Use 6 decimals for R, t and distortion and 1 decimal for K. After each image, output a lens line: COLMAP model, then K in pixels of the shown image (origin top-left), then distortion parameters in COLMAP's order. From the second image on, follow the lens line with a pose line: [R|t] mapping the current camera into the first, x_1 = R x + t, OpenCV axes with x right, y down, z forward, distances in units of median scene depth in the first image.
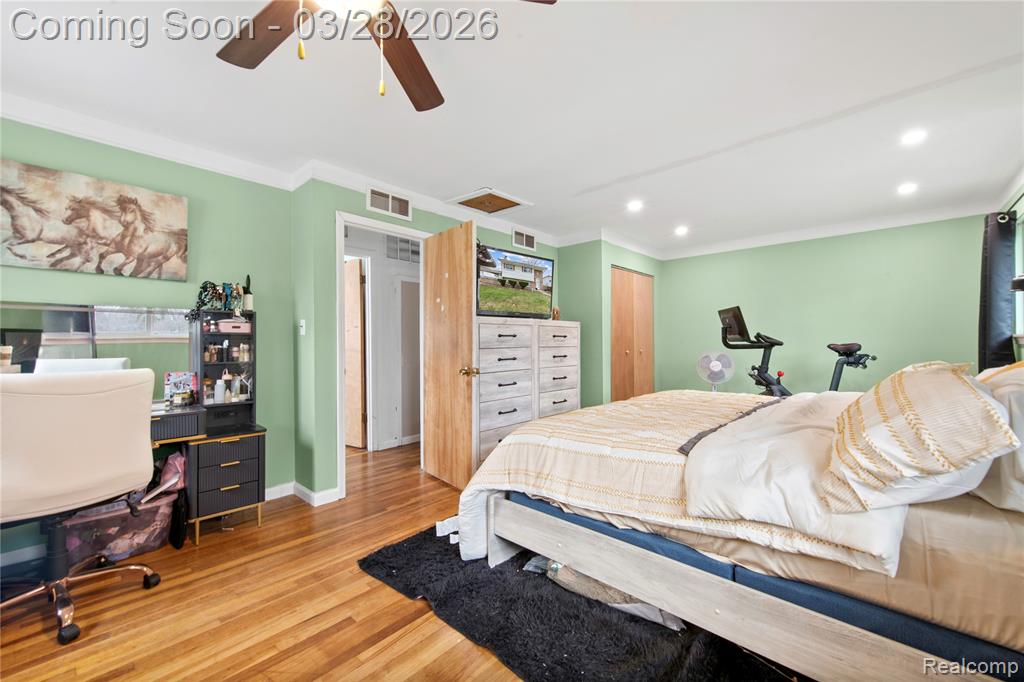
lens RADIAL K [[414.2, 0, 513.9], [0, 414.2, 345.2], [0, 0, 1]] dist [-0.000850, -0.000069]
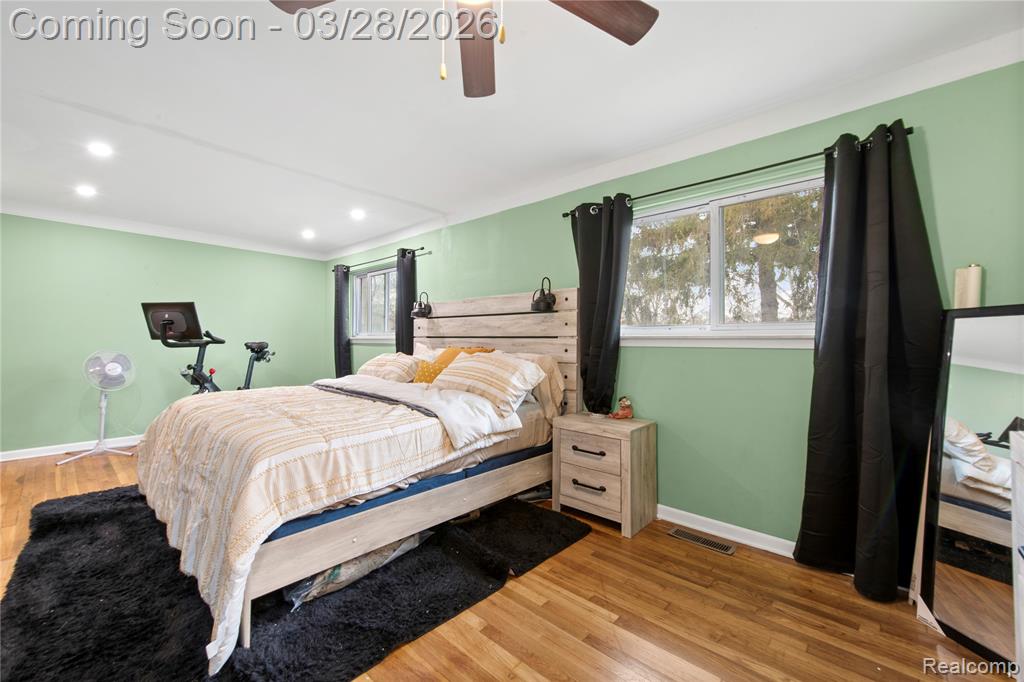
lens RADIAL K [[407.5, 0, 514.0], [0, 407.5, 339.0], [0, 0, 1]] dist [0.000794, -0.000221]
pose [[-0.033185, 0.013069, 0.999364, -0.950812], [-0.001793, 0.999912, -0.013136, 0.002013], [-0.999448, -0.002228, -0.033159, 0.673660]]
